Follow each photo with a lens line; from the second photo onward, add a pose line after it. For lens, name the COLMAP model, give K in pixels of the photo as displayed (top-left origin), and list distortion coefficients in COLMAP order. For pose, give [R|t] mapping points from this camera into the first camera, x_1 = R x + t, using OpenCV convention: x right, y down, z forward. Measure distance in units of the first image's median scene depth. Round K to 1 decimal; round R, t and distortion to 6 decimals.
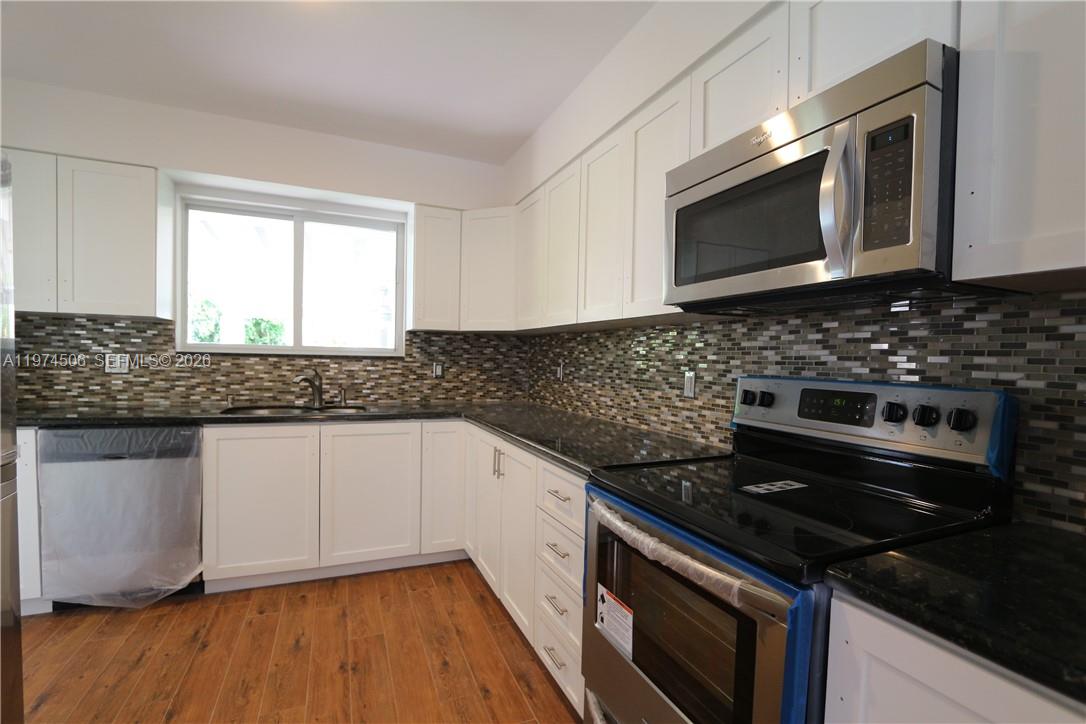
lens RADIAL K [[500.4, 0, 550.9], [0, 500.4, 376.9], [0, 0, 1]] dist [-0.016355, 0.001710]
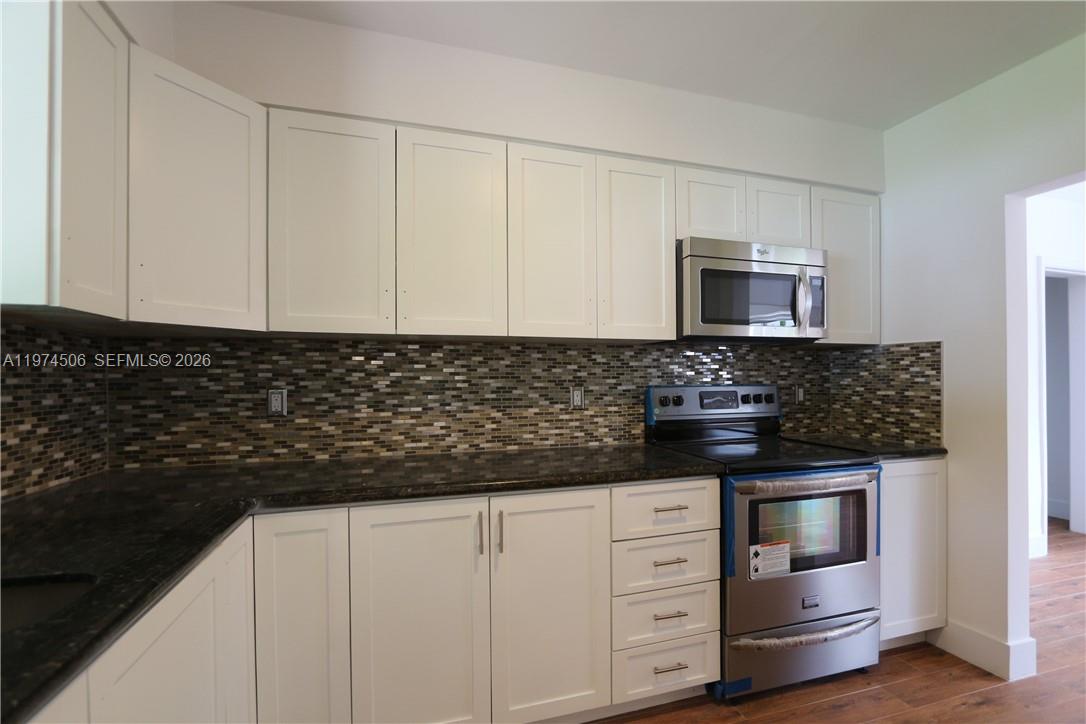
lens RADIAL K [[500.4, 0, 550.9], [0, 500.4, 376.9], [0, 0, 1]] dist [-0.016355, 0.001710]
pose [[0.111175, -0.020393, 0.993592, -0.808368], [0.047055, 0.998776, 0.015234, -0.049737], [-0.992686, 0.045059, 0.111999, 0.870356]]
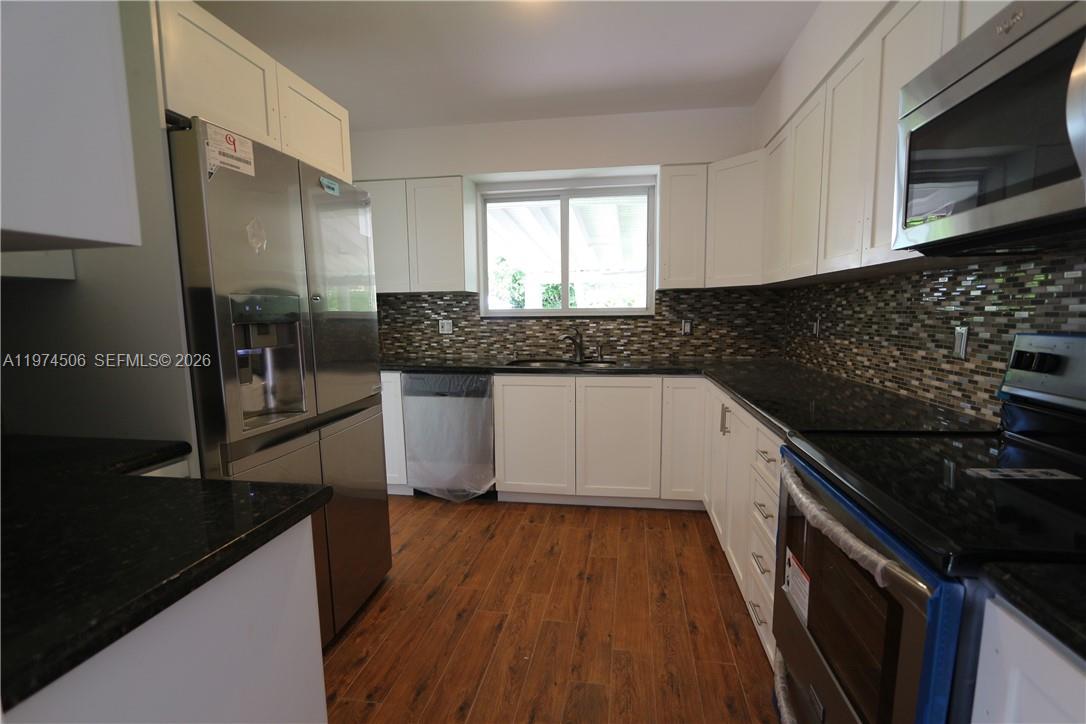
lens RADIAL K [[500.4, 0, 550.9], [0, 500.4, 376.9], [0, 0, 1]] dist [-0.016355, 0.001710]
pose [[0.847427, 0.036030, -0.529688, 0.133409], [0.011231, 0.996255, 0.085734, -0.005435], [0.530794, -0.078602, 0.843848, -0.030023]]
